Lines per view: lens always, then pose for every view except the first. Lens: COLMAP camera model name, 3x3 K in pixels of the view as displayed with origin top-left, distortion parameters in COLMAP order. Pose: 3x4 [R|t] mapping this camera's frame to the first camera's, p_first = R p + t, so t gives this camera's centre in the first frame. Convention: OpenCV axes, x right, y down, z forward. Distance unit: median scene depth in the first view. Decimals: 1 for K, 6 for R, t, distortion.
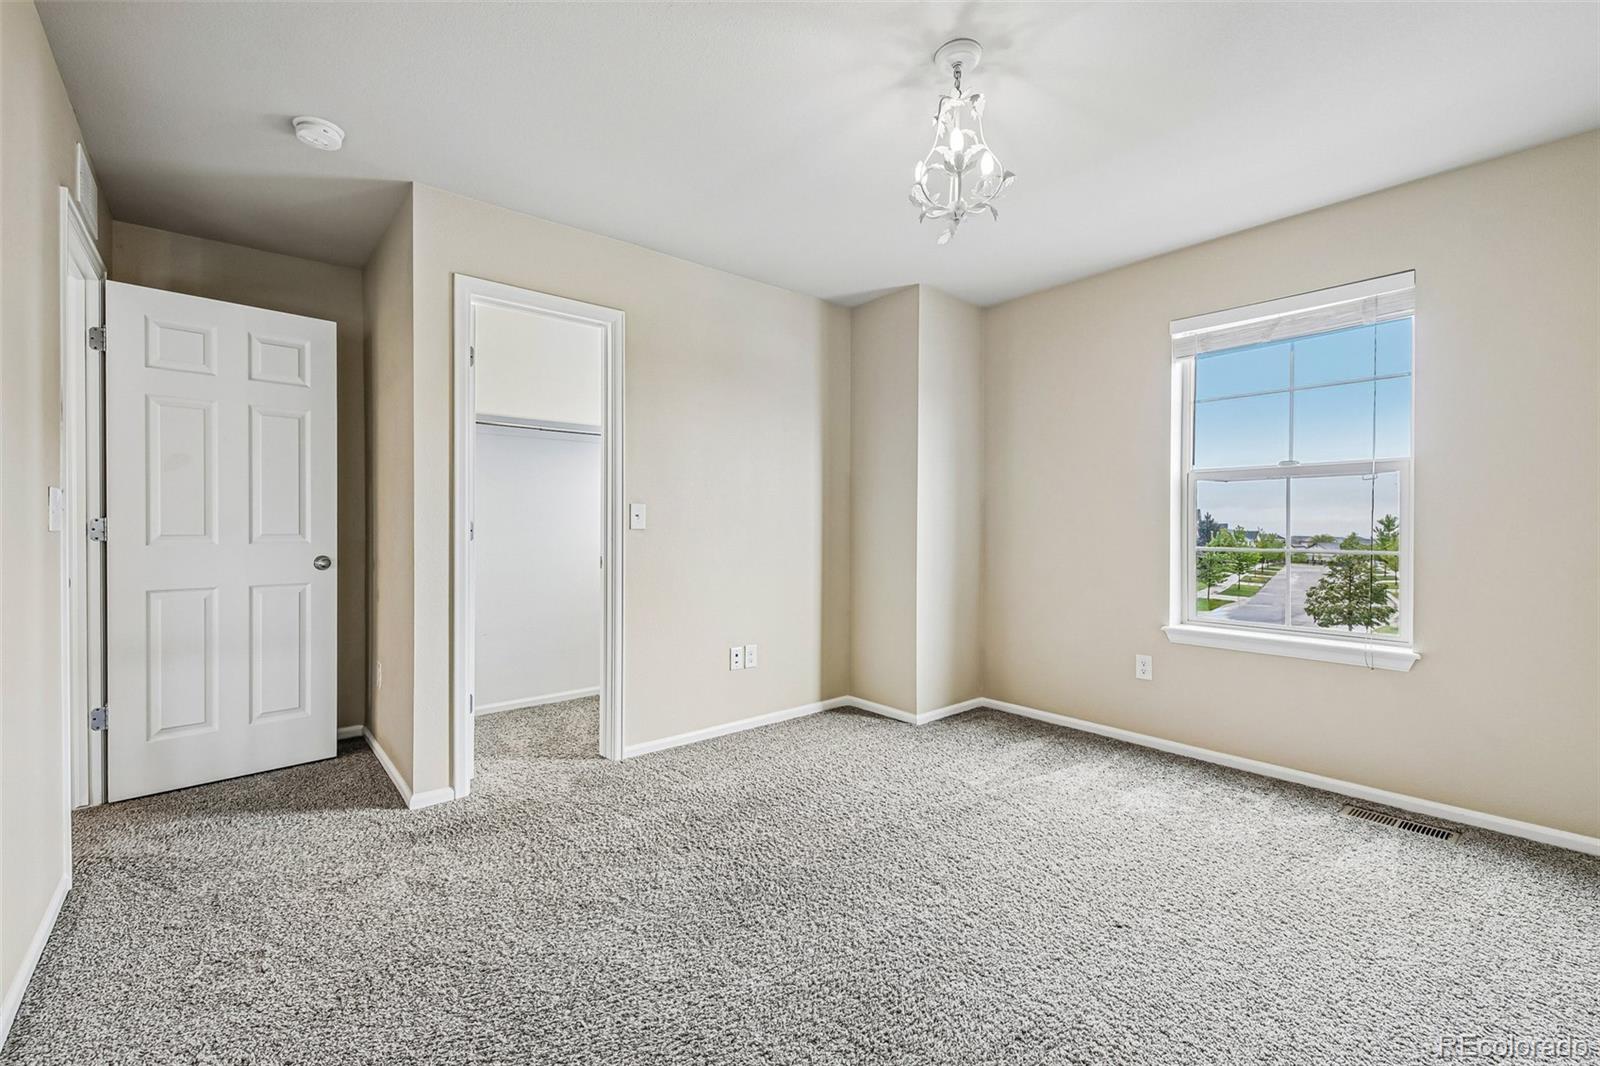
lens RADIAL K [[677.7, 0, 784.8], [0, 677.7, 533.8], [0, 0, 1]] dist [0.002364, -0.003052]
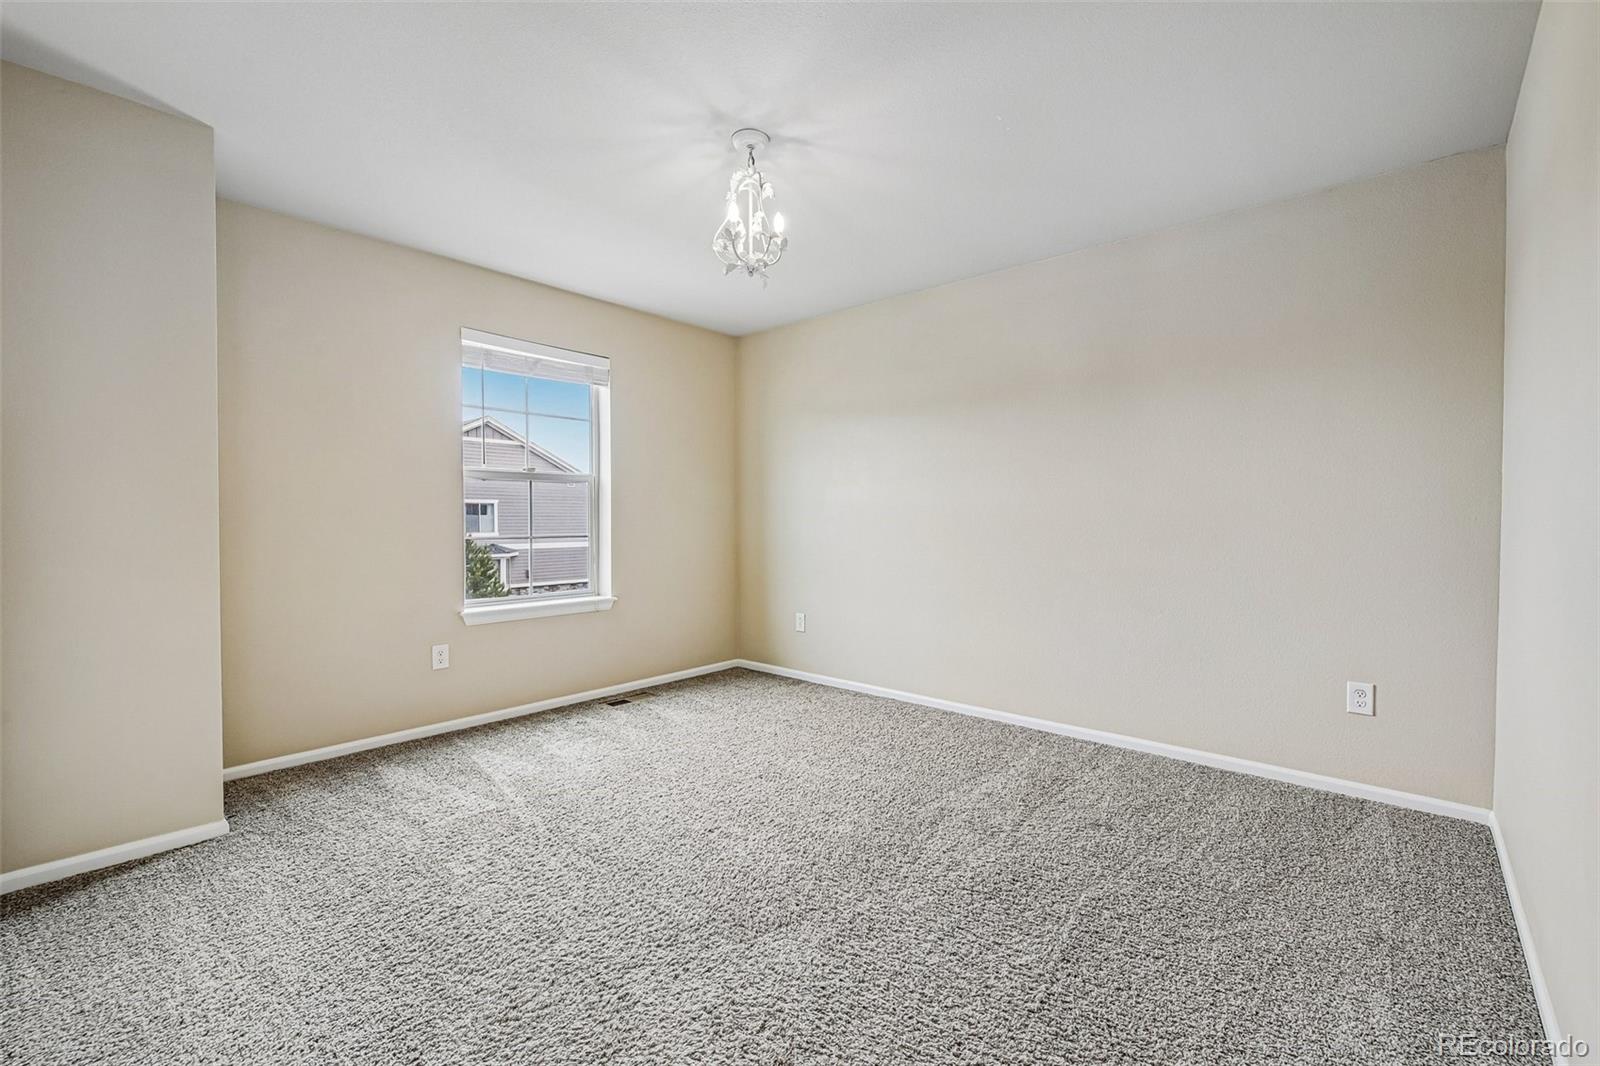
lens RADIAL K [[677.7, 0, 794.4], [0, 677.7, 537.3], [0, 0, 1]] dist [0.002364, -0.003052]
pose [[-0.167757, -0.029329, 0.985392, -0.601015], [0.011359, 0.999433, 0.031681, -0.010439], [-0.985763, 0.016508, -0.167329, 0.686056]]
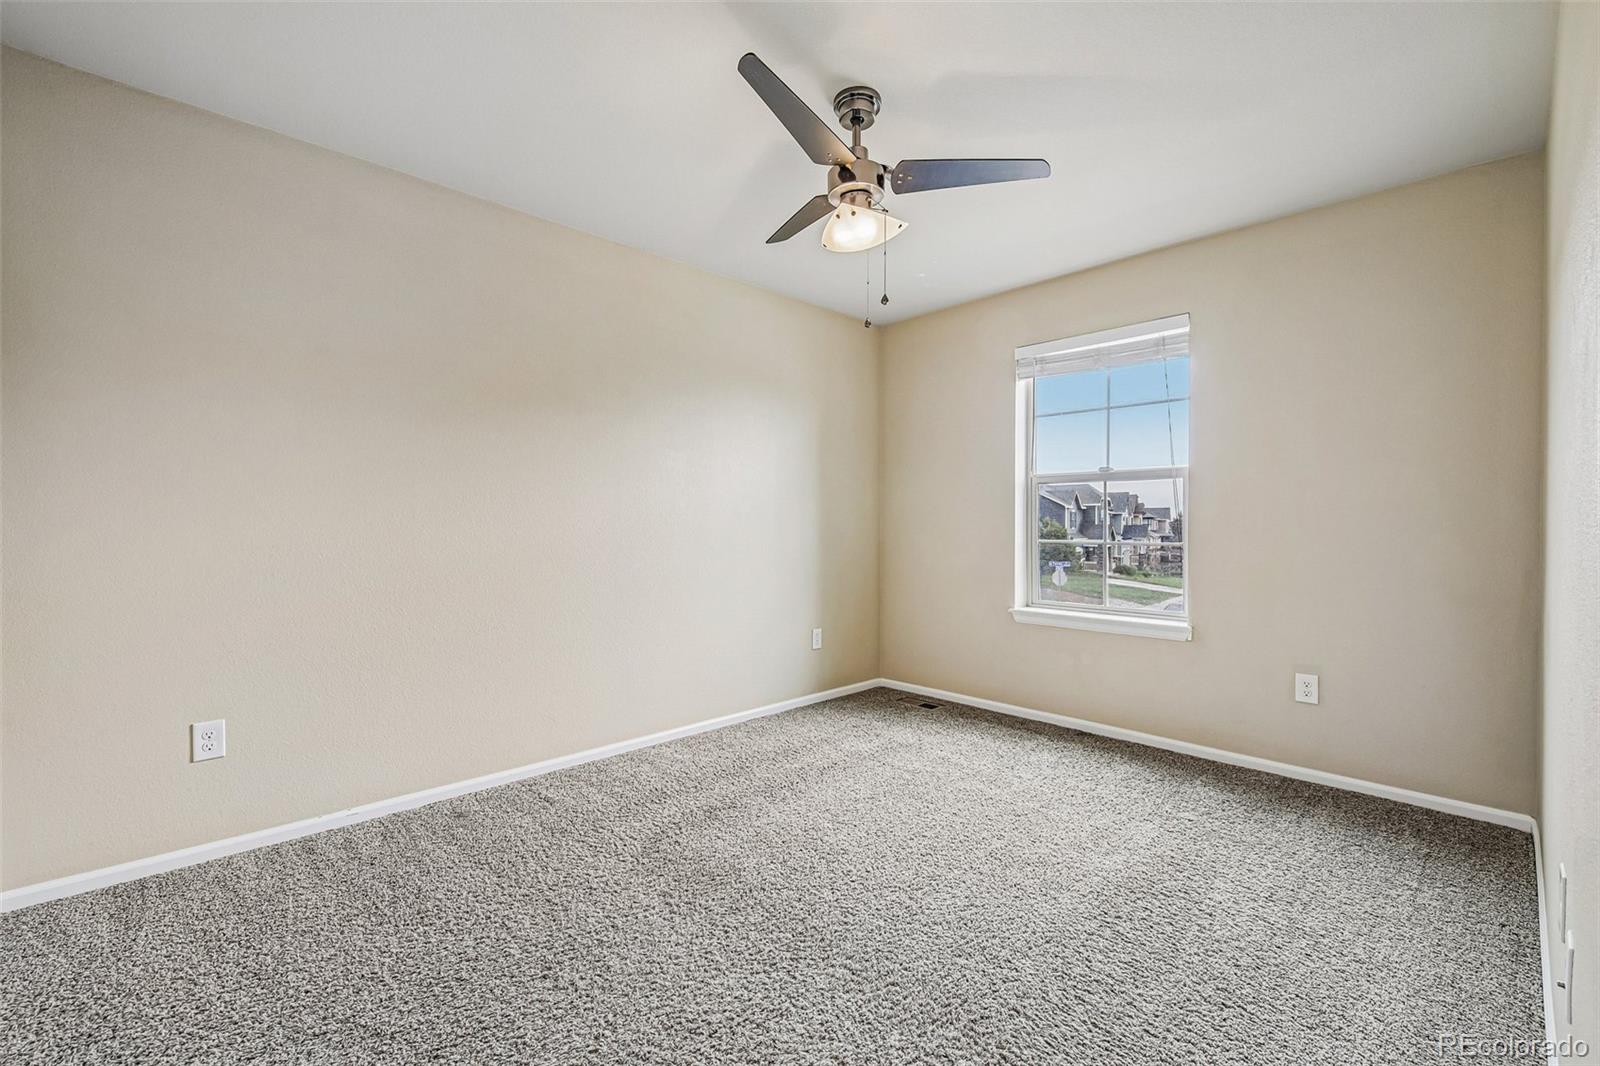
lens RADIAL K [[677.7, 0, 801.5], [0, 677.7, 519.8], [0, 0, 1]] dist [0.002364, -0.003052]
pose [[0.996432, -0.001299, 0.084384, 0.111862], [0.002666, 0.999867, -0.016088, 0.002016], [-0.084352, 0.016255, 0.996303, -0.144191]]
